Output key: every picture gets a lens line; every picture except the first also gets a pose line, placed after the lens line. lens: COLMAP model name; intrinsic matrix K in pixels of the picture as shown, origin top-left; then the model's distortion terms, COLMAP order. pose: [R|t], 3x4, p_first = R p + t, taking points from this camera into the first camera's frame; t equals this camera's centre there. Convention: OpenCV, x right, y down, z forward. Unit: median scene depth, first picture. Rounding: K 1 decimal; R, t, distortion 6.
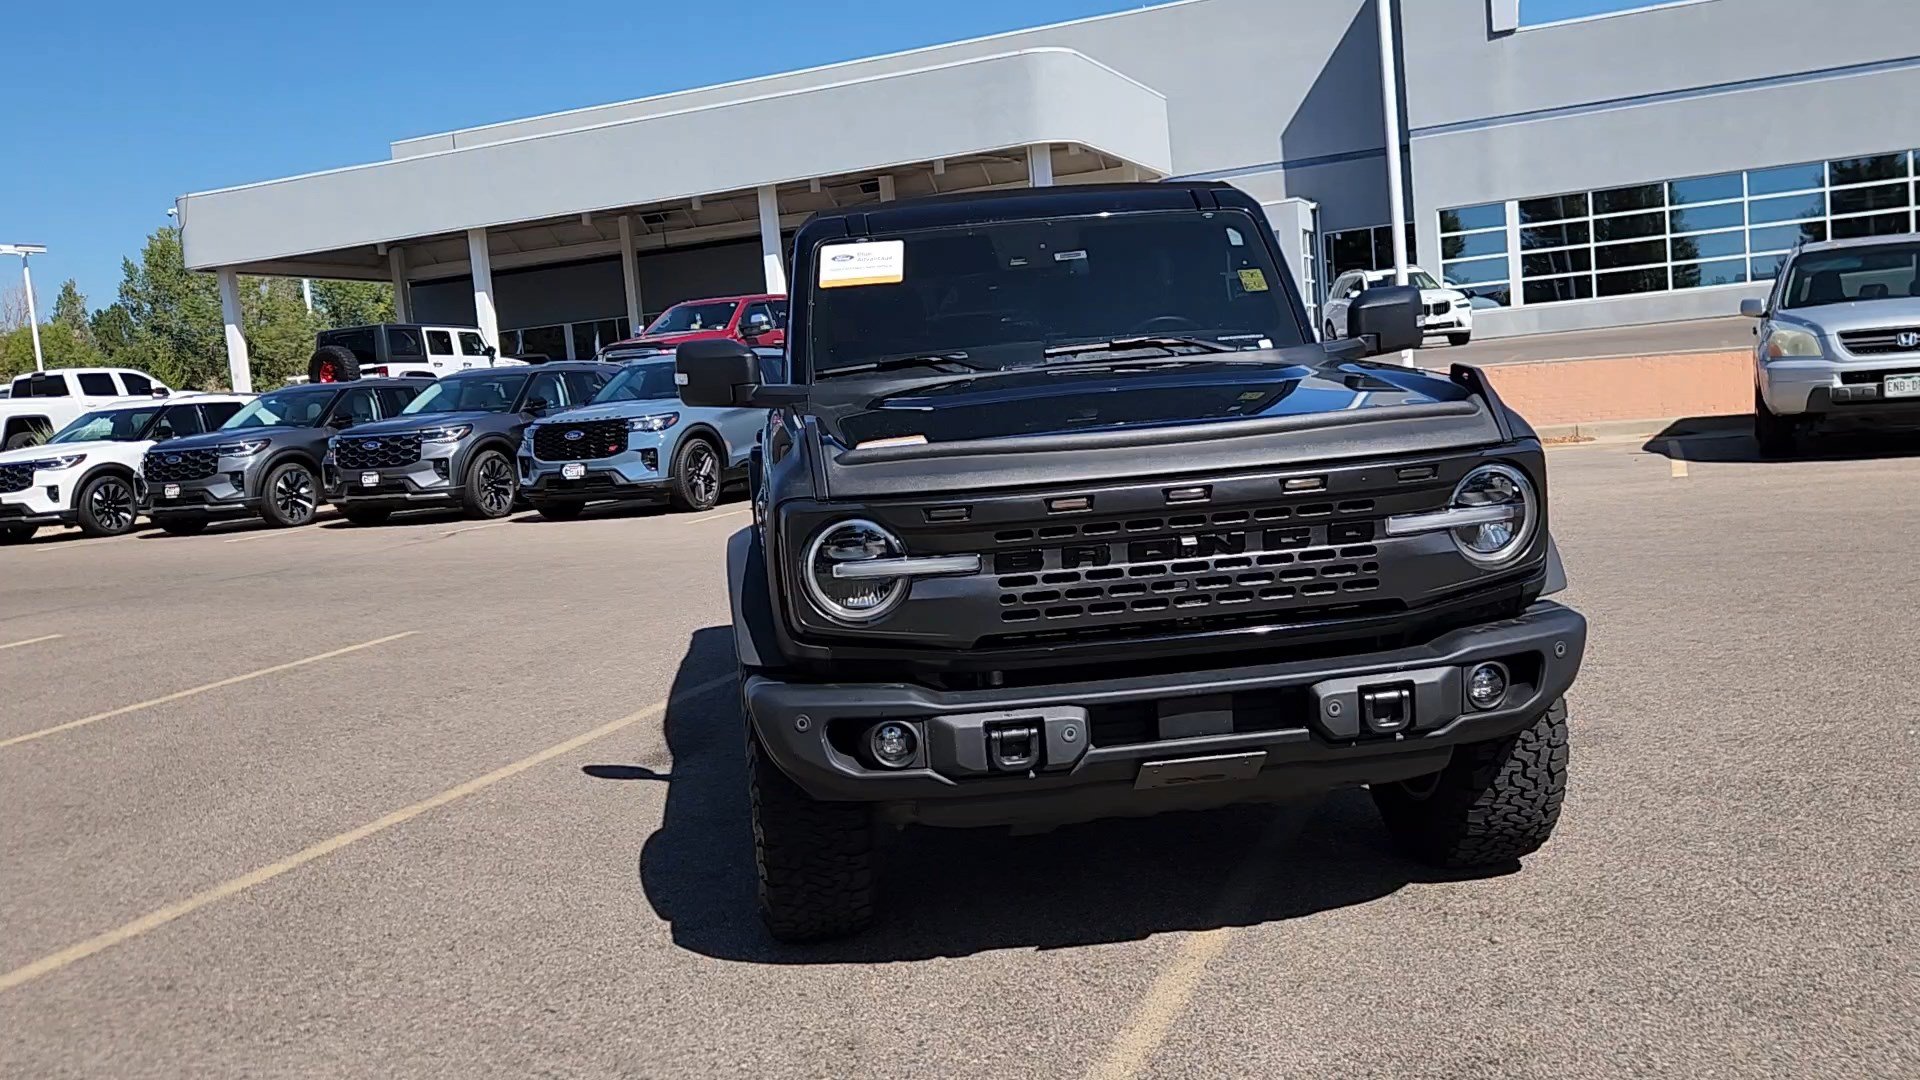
lens RADIAL K [[1674.1, 0, 949.4], [0, 1674.1, 550.7], [0, 0, 1]] dist [0.029828, -0.014805]
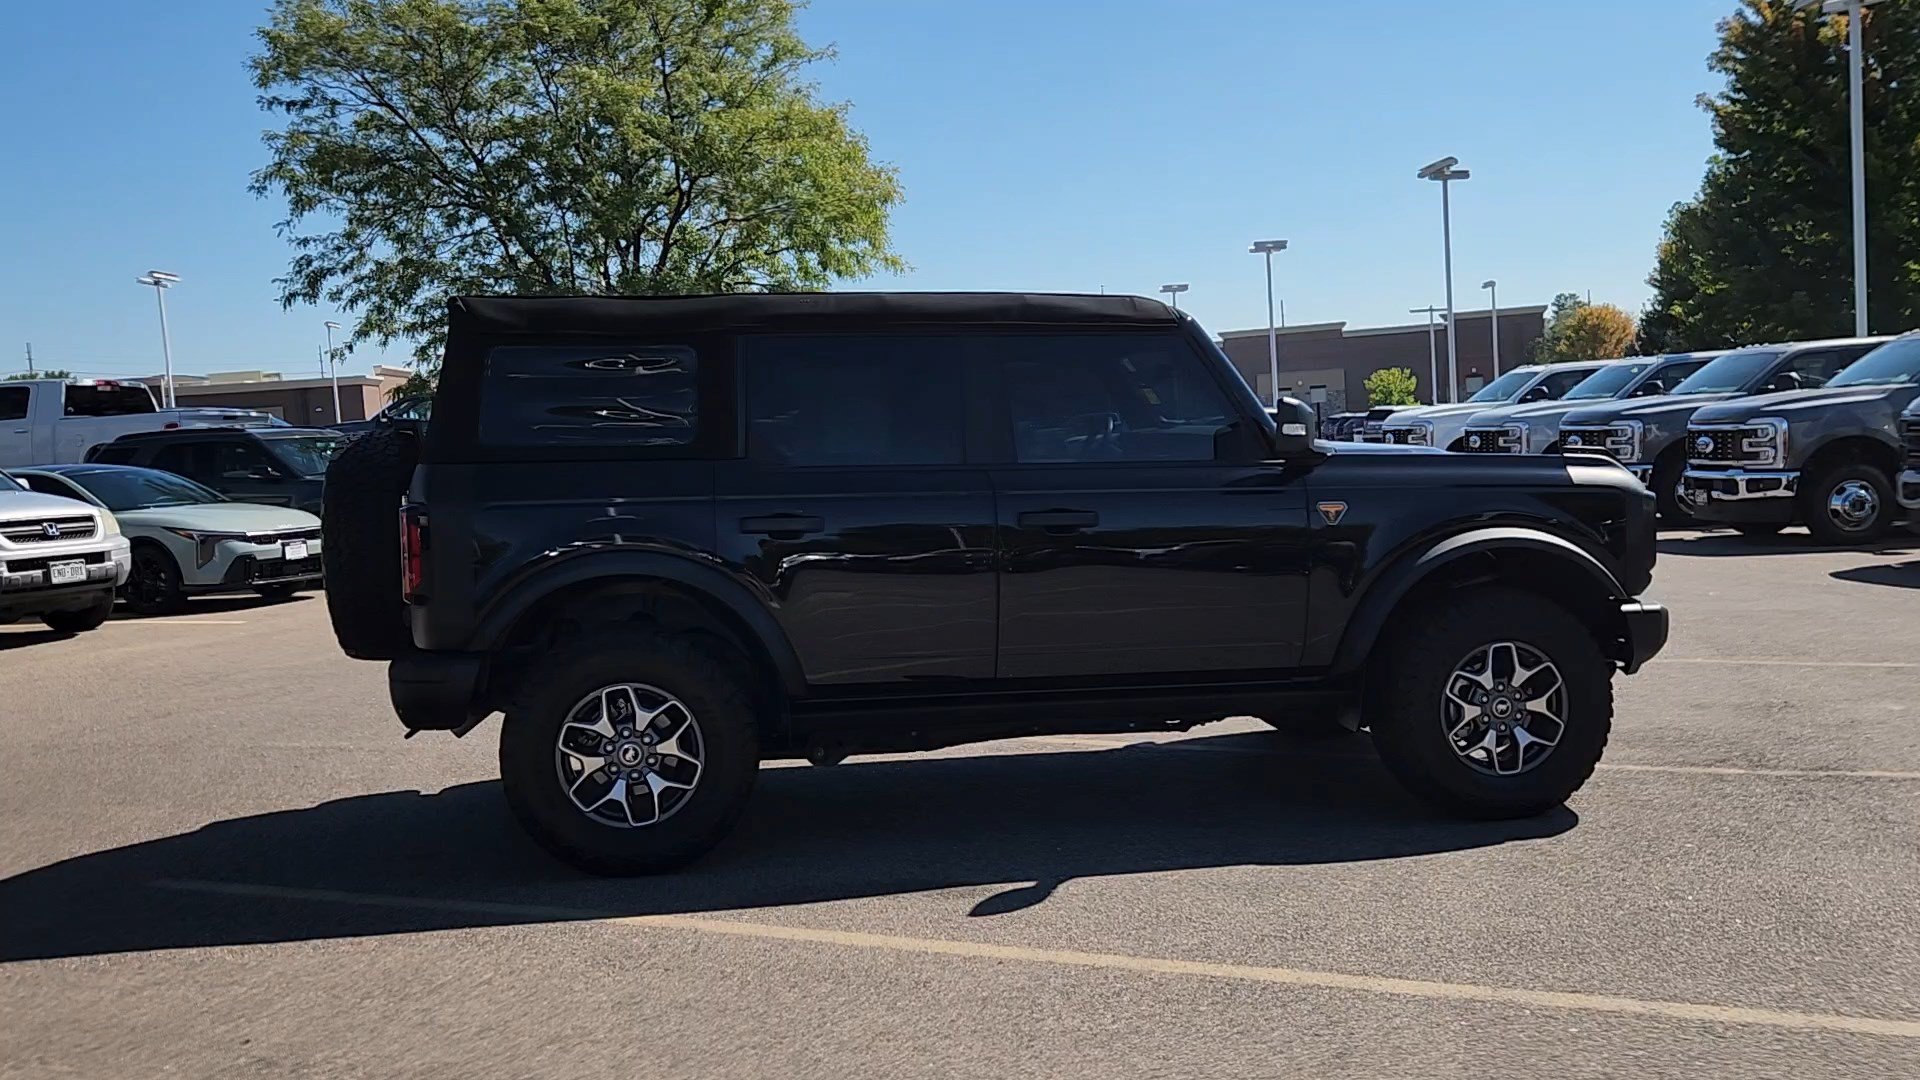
lens RADIAL K [[1674.1, 0, 944.6], [0, 1674.1, 538.8], [0, 0, 1]] dist [0.029828, -0.014805]
pose [[-0.034170, 0.018552, 0.999244, -1.336940], [0.155917, 0.987685, -0.013006, -0.052633], [-0.987179, 0.155355, -0.036642, 1.335377]]
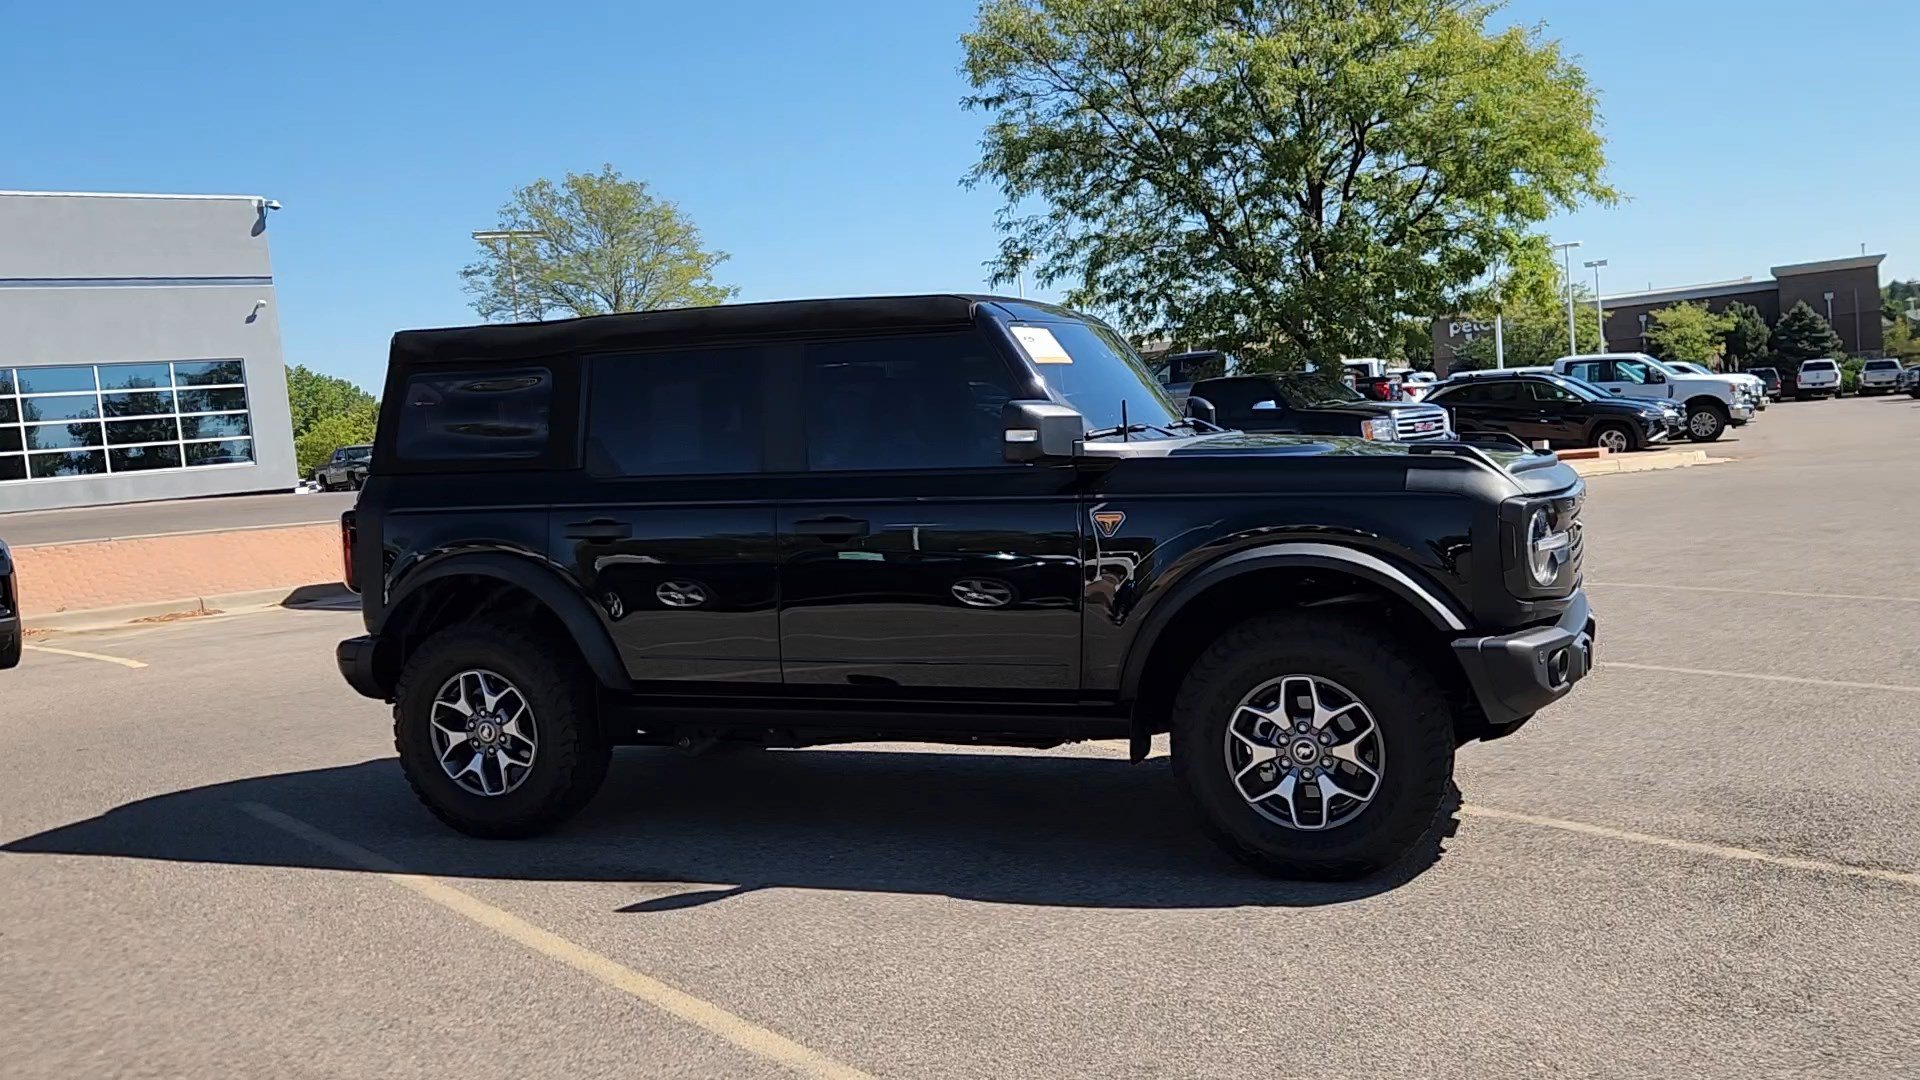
lens RADIAL K [[1674.1, 0, 946.4], [0, 1674.1, 538.7], [0, 0, 1]] dist [0.029828, -0.014805]
pose [[0.475010, -0.008318, 0.879941, -1.152197], [0.127235, 0.990097, -0.059325, 0.019672], [-0.870734, 0.140139, 0.471364, 0.571781]]
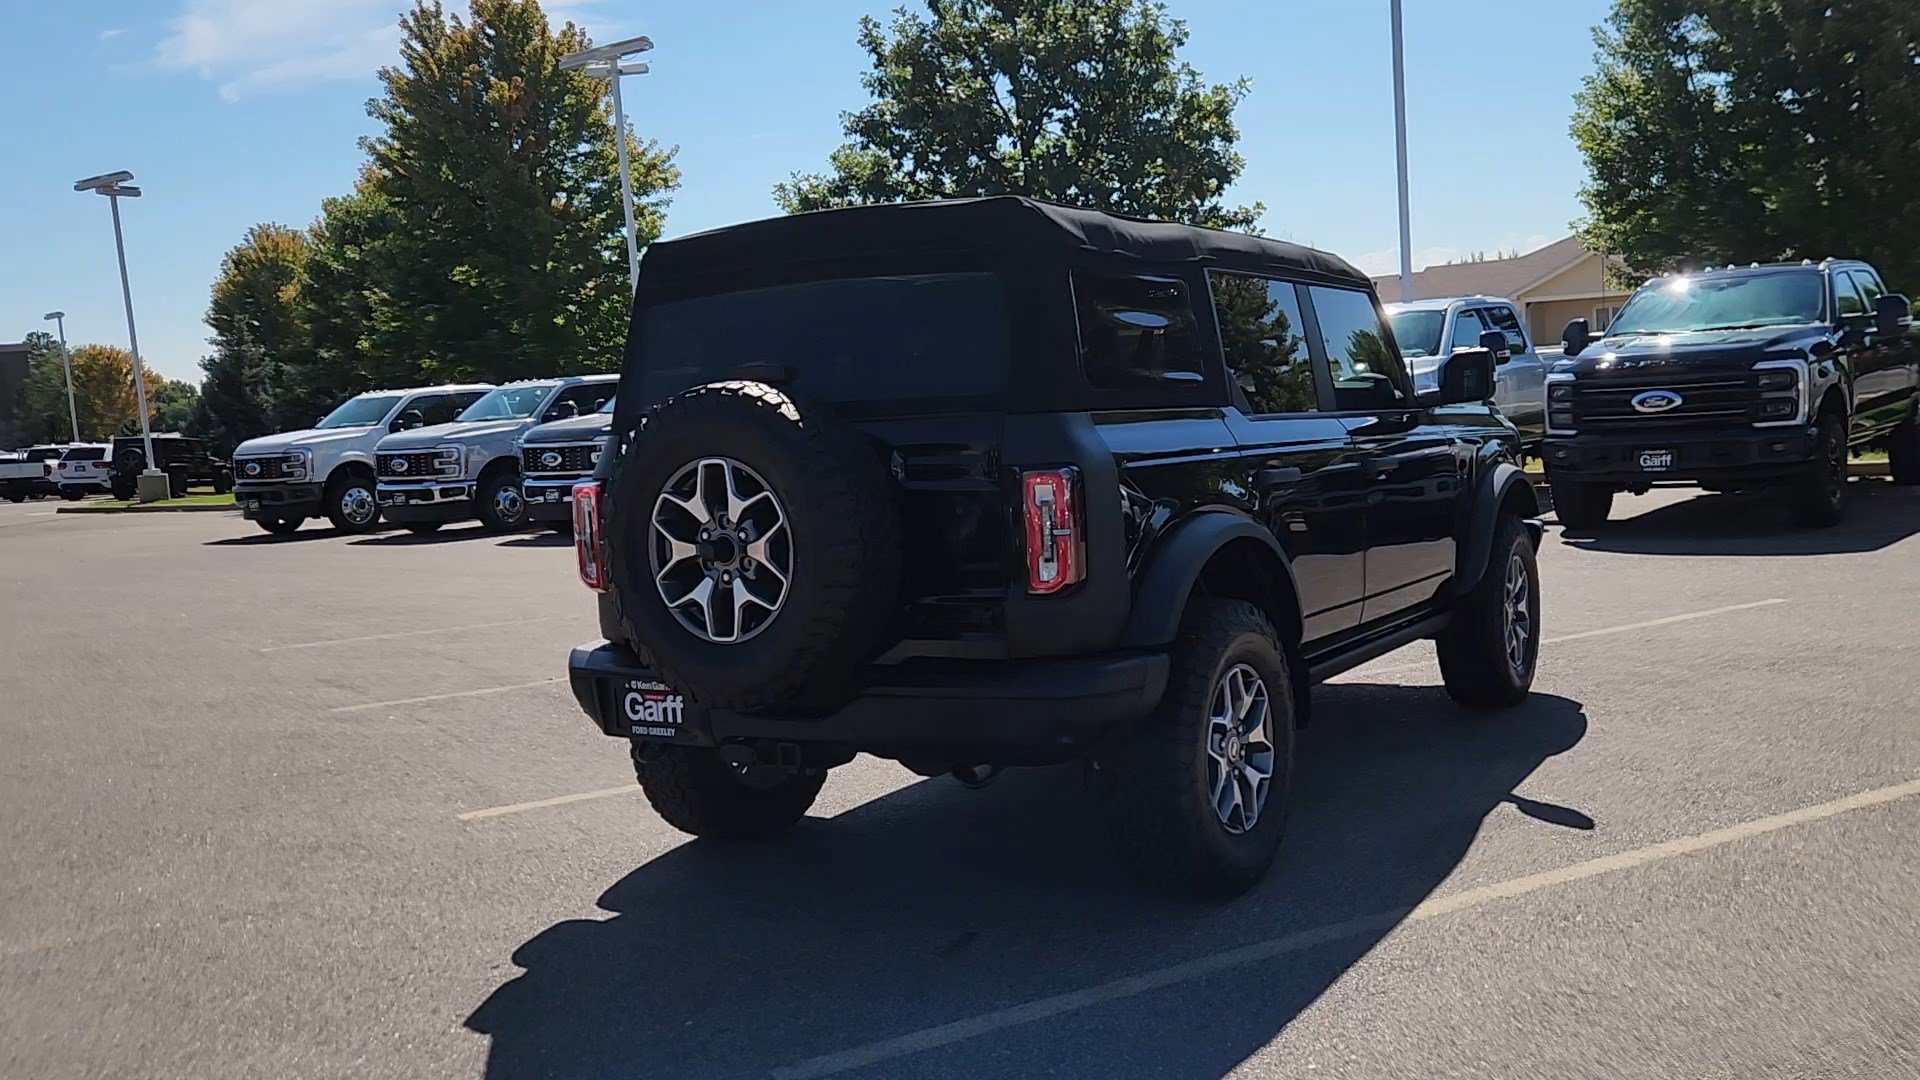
lens RADIAL K [[1674.1, 0, 948.3], [0, 1674.1, 542.0], [0, 0, 1]] dist [0.029828, -0.014805]
pose [[-0.775189, 0.075347, 0.627219, -0.663610], [0.193807, 0.973349, 0.122602, -0.227737], [-0.601266, 0.216599, -0.769132, 2.370717]]
